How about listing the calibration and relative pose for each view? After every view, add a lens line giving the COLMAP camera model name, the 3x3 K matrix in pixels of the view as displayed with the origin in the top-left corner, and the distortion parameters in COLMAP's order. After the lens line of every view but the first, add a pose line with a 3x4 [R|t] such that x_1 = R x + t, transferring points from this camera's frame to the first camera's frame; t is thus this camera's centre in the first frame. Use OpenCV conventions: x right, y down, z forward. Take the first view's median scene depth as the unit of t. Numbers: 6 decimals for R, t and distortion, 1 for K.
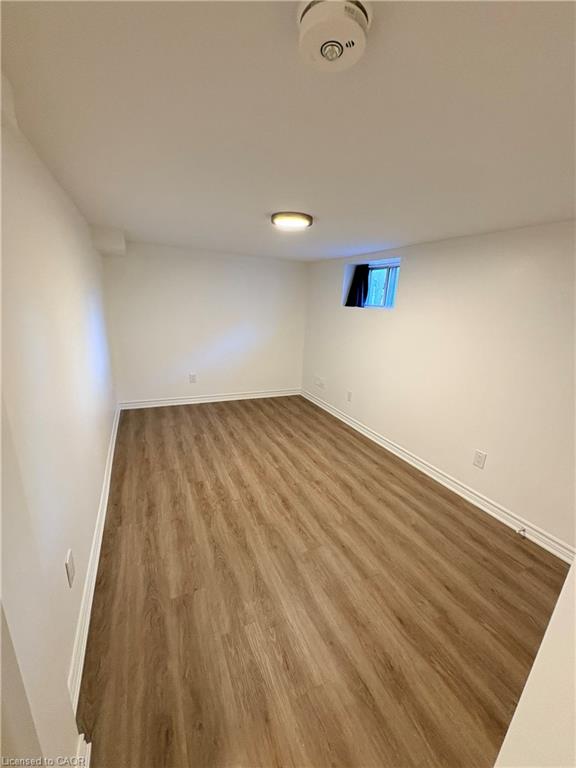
lens RADIAL K [[304.1, 0, 289.2], [0, 304.1, 383.8], [0, 0, 1]] dist [0.002817, -0.000180]
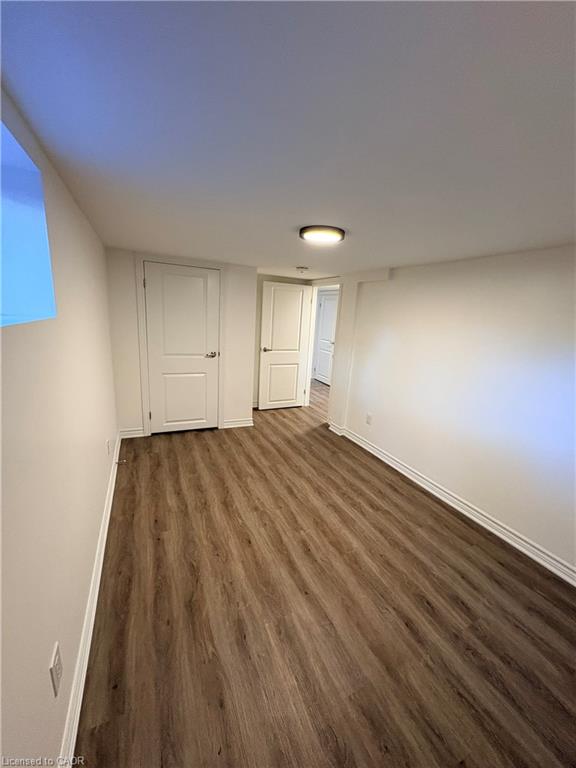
lens RADIAL K [[304.1, 0, 288.7], [0, 304.1, 384.1], [0, 0, 1]] dist [0.002817, -0.000180]
pose [[-0.992818, -0.117927, -0.020121, 0.065237], [-0.113232, 0.872050, 0.476139, -0.505980], [-0.038603, 0.474998, -0.879140, 1.802926]]
